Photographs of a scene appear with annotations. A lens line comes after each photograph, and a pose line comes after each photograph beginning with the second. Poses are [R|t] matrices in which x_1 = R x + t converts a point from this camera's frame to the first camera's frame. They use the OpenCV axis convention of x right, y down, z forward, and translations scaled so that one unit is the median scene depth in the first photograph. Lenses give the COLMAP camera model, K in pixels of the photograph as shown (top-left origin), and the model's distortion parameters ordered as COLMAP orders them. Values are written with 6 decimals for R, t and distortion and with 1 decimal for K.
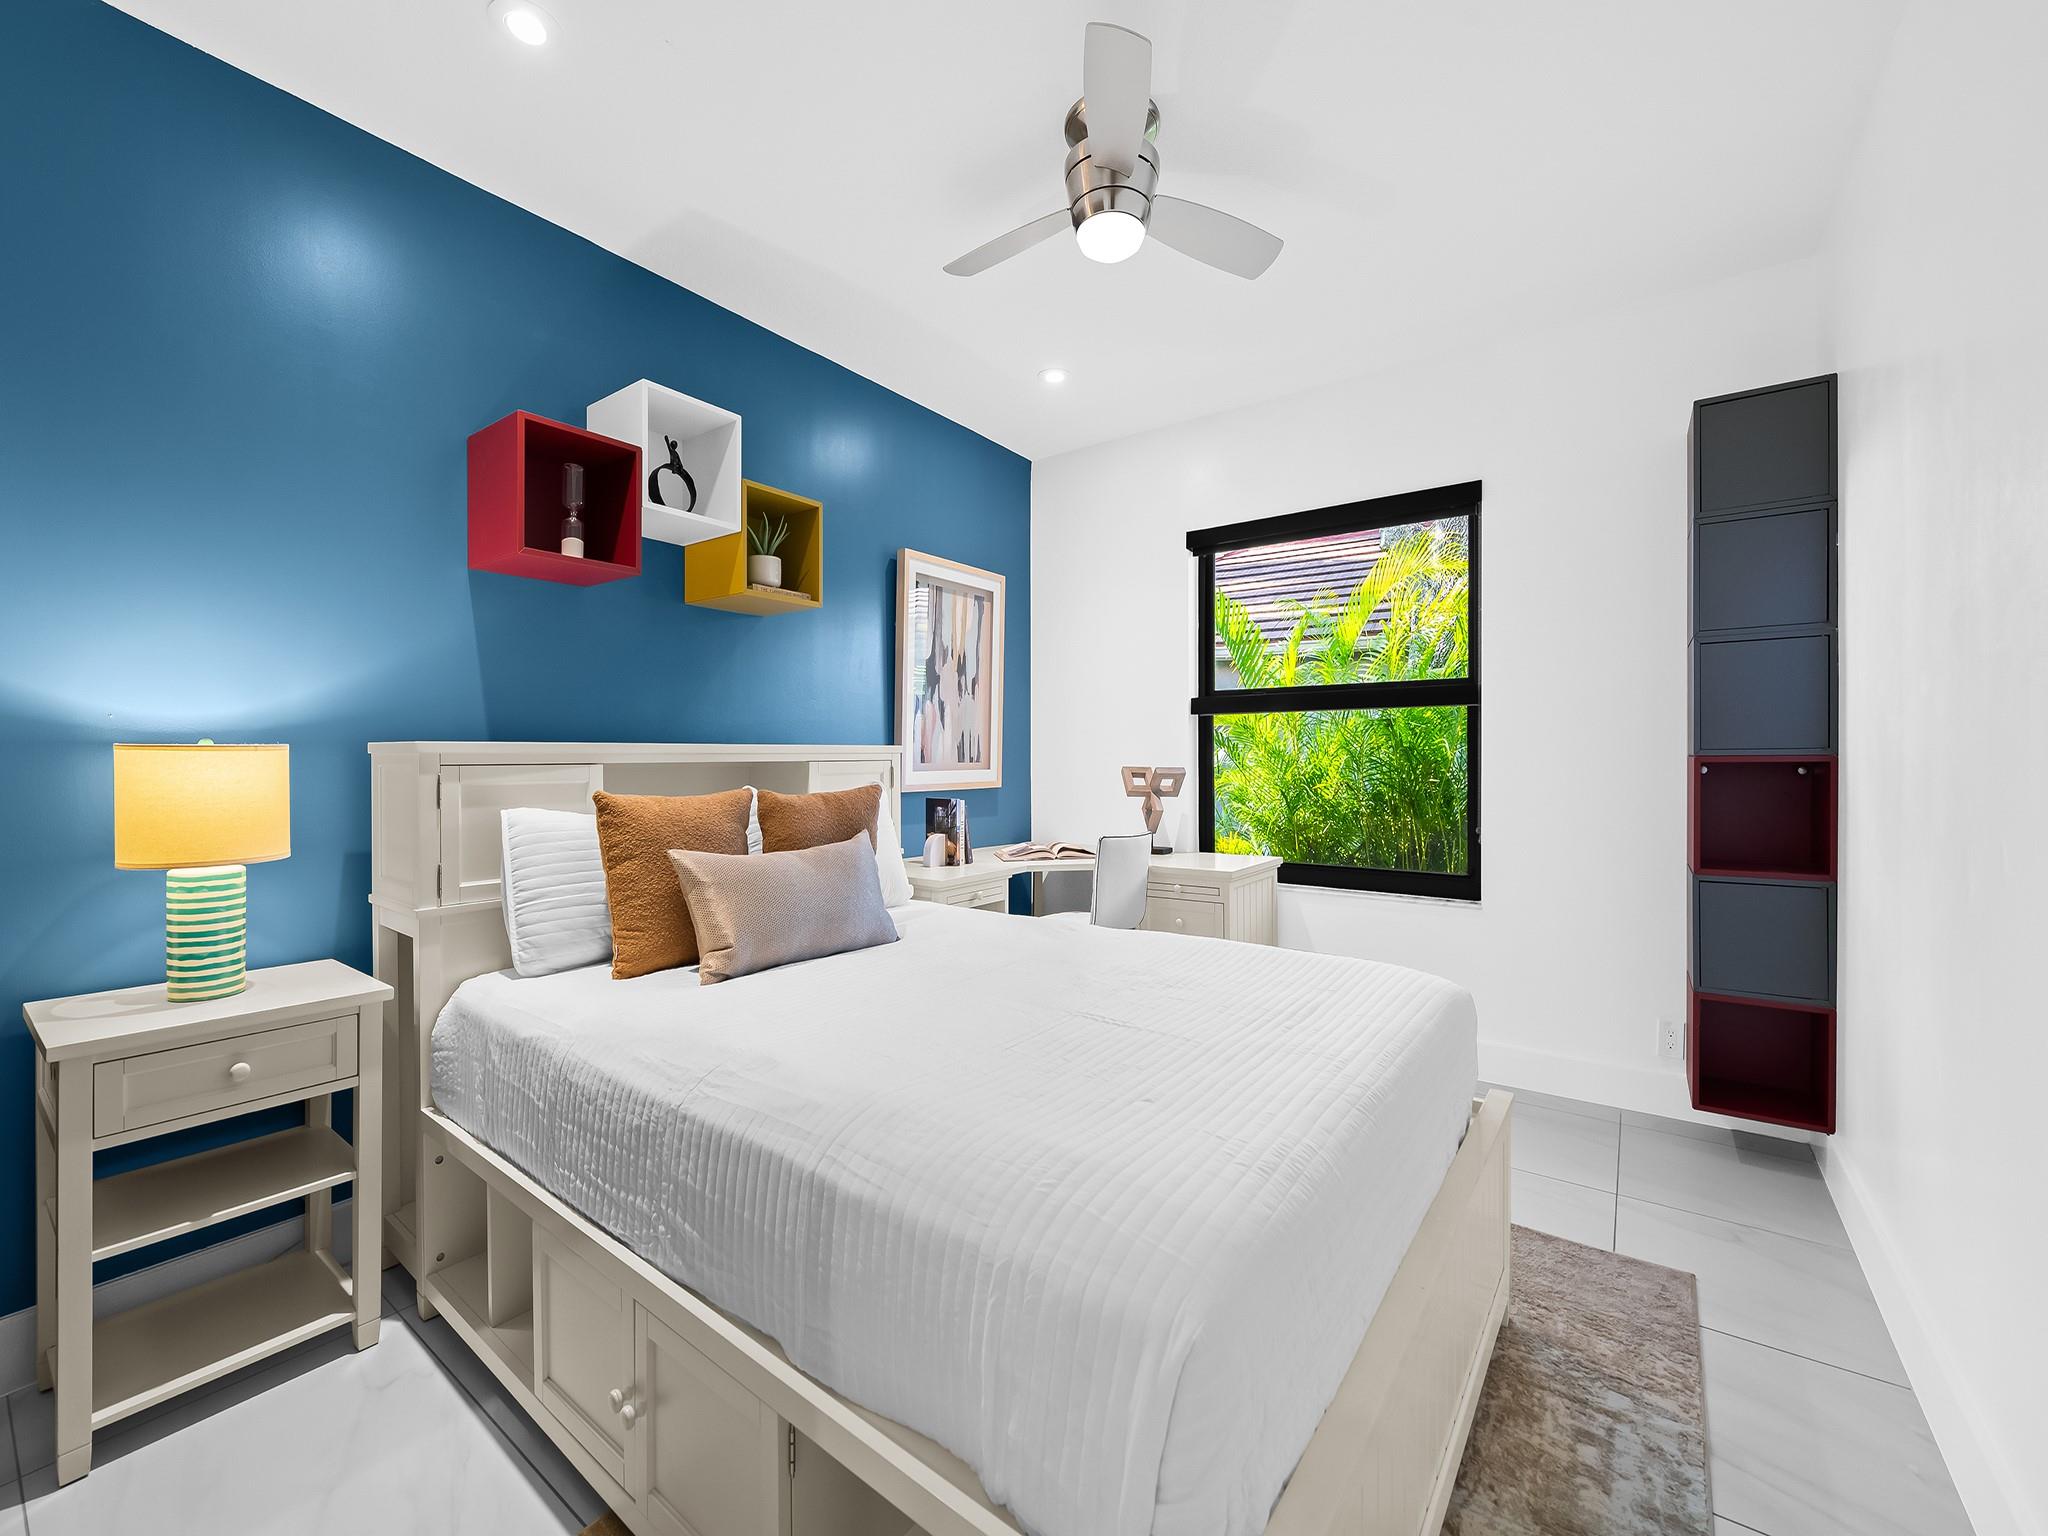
lens RADIAL K [[842.2, 0, 1024.0], [0, 842.2, 768.0], [0, 0, 1]] dist [0.000158, -0.000235]
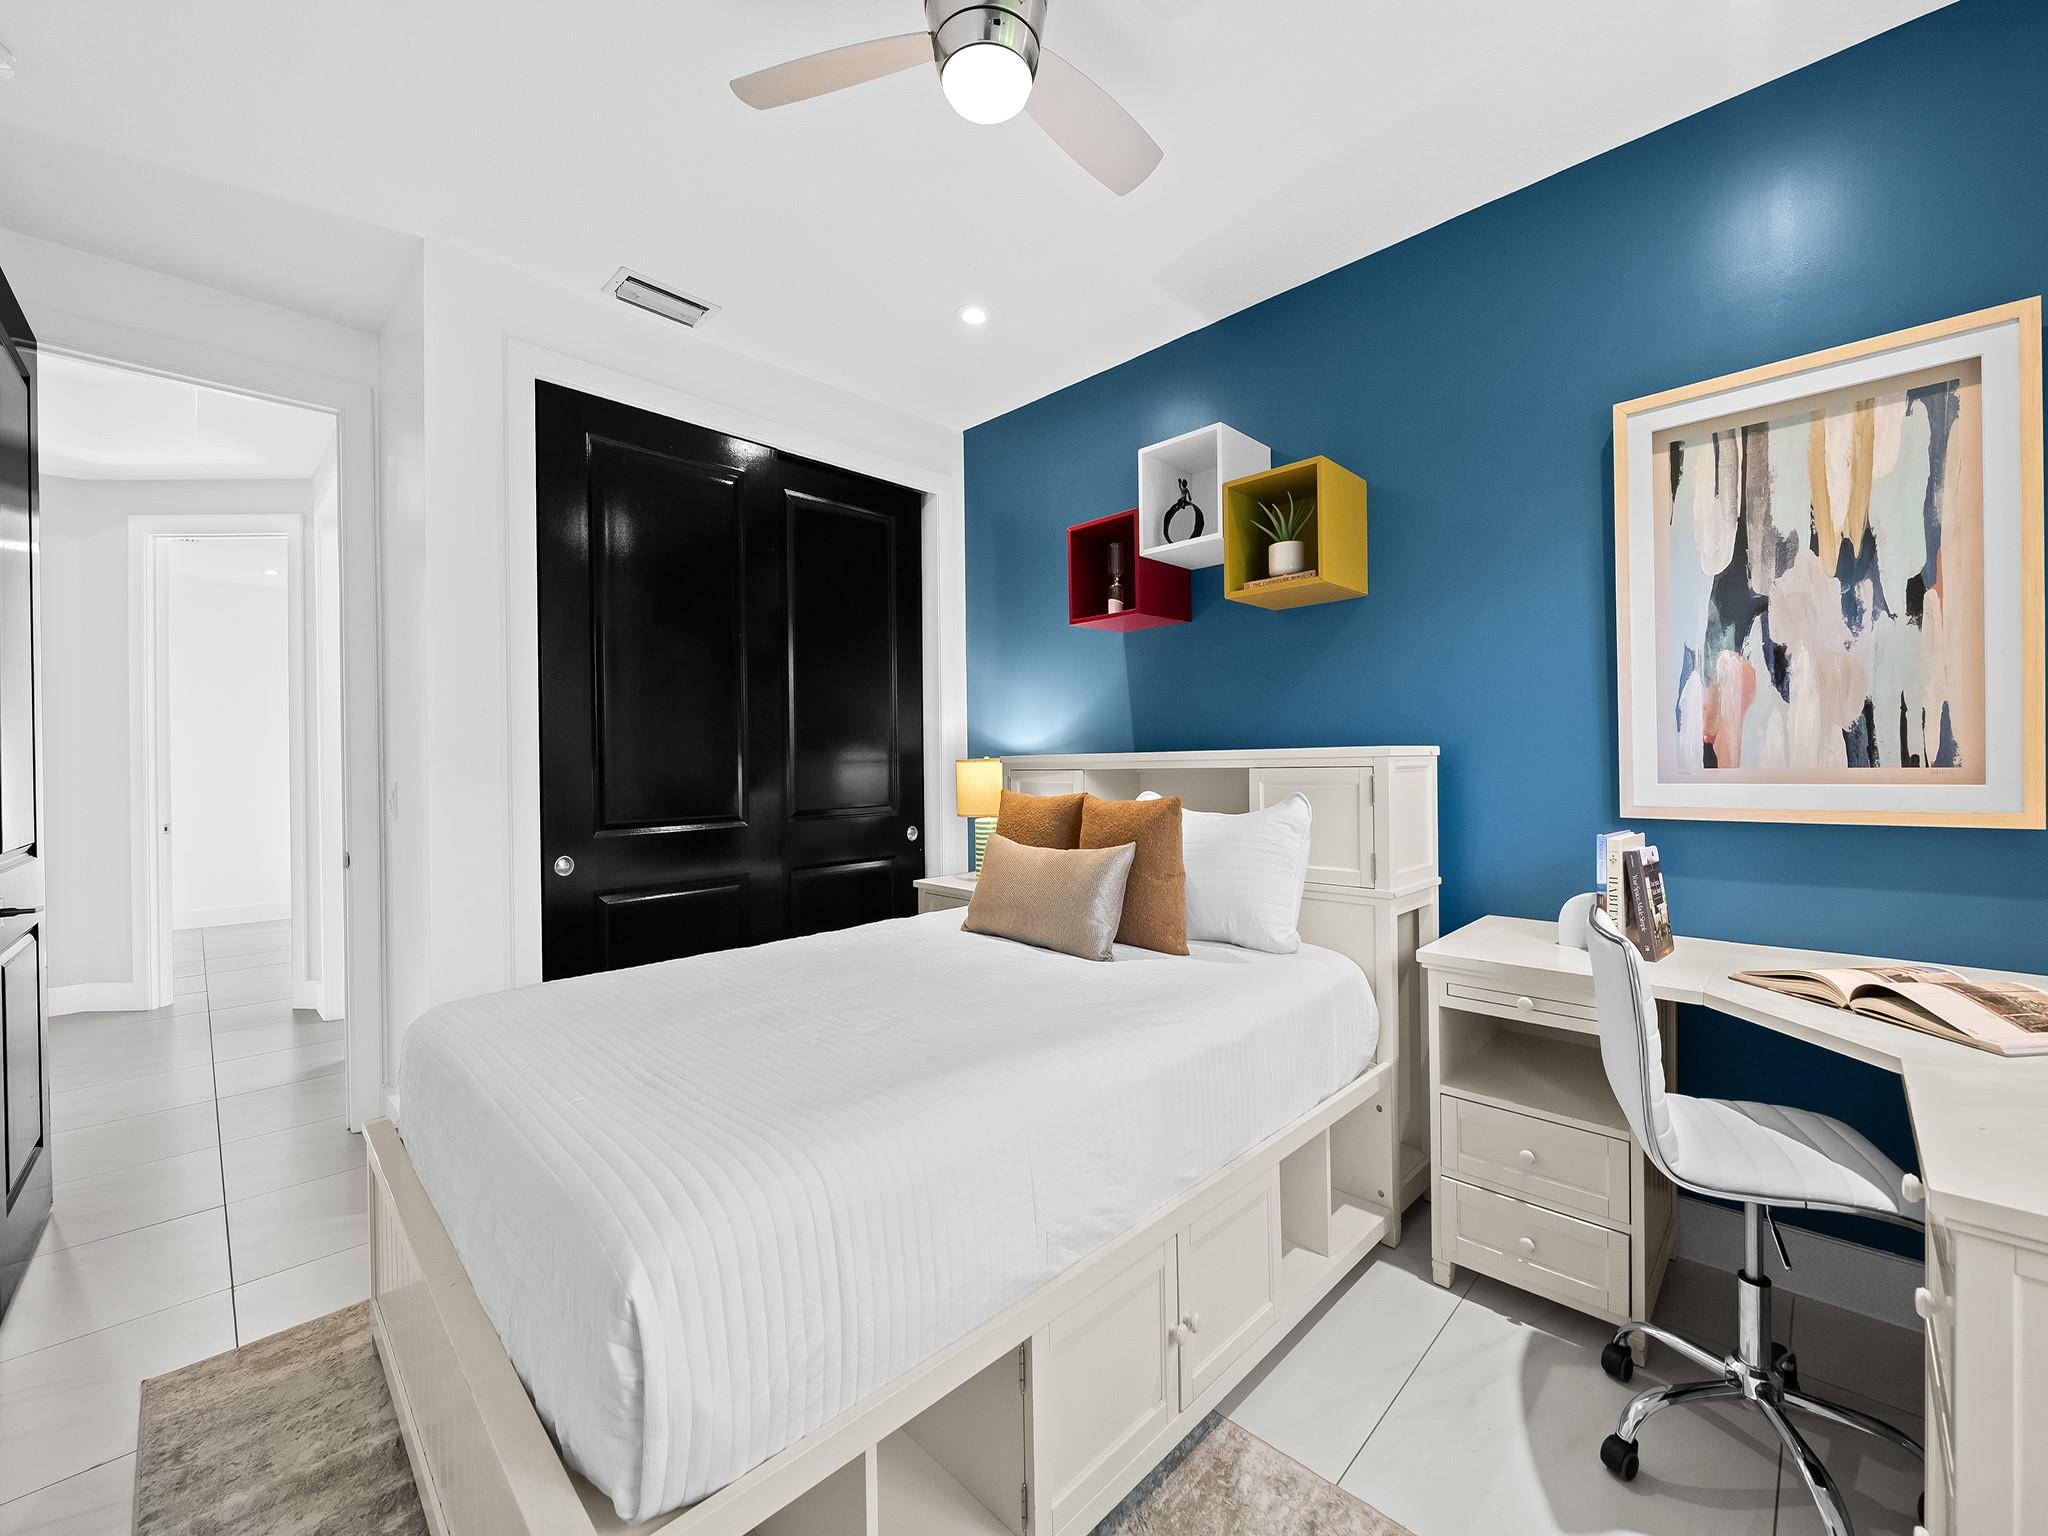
lens RADIAL K [[842.2, 0, 1024.0], [0, 842.2, 768.0], [0, 0, 1]] dist [0.000158, -0.000235]
pose [[-0.148409, -0.000345, -0.988926, 0.468874], [-0.004165, 0.999991, 0.000276, -0.004713], [0.988917, 0.004160, -0.148409, 0.632892]]
